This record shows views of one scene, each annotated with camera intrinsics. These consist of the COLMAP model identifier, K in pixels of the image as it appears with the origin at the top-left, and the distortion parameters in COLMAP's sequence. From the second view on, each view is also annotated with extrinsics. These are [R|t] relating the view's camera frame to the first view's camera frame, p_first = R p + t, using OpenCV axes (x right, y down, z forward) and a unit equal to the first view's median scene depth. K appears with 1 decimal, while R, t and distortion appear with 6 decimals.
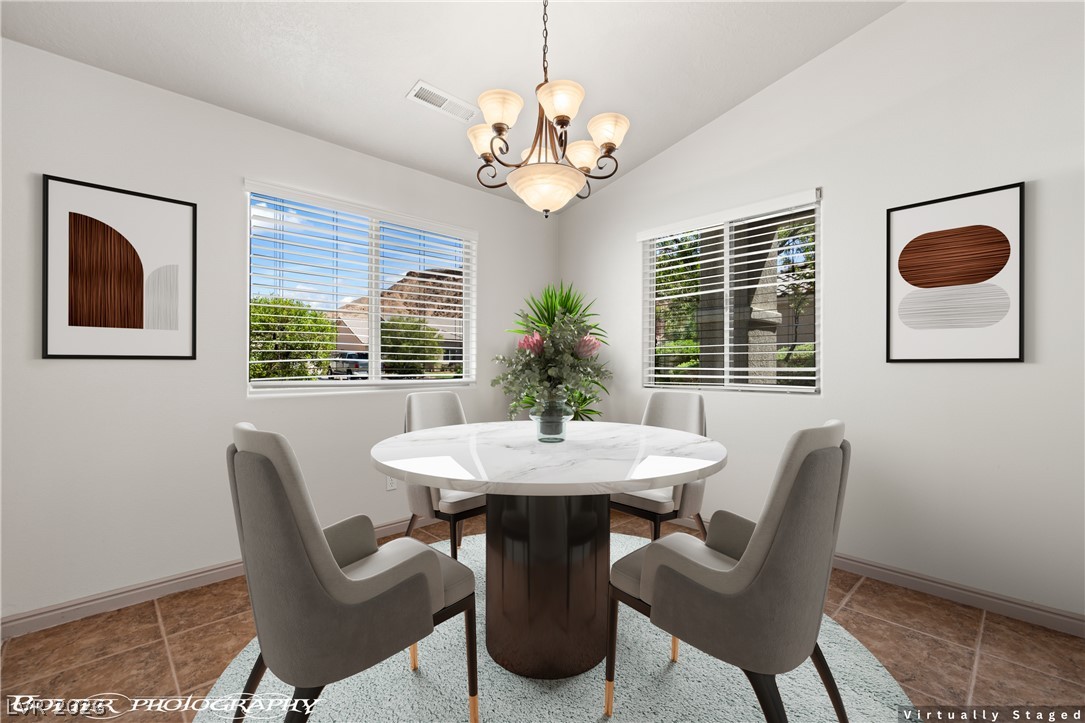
lens RADIAL K [[464.3, 0, 542.5], [0, 464.3, 361.5], [0, 0, 1]] dist [0.000622, 0.000027]
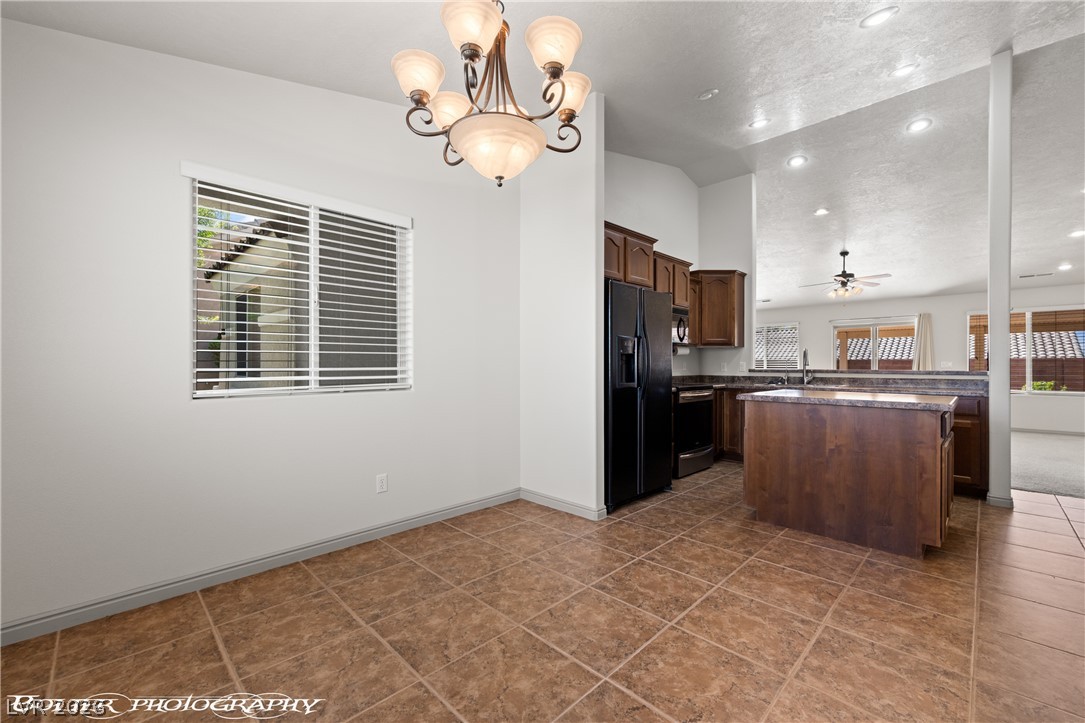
lens RADIAL K [[444.4, 0, 544.5], [0, 444.4, 364.7], [0, 0, 1]] dist [-0.000295, -0.000470]
pose [[-0.019280, 0.000101, 0.999814, -0.695229], [-0.007275, 0.999974, -0.000241, 0.006023], [-0.999788, -0.007278, -0.019279, 0.826633]]
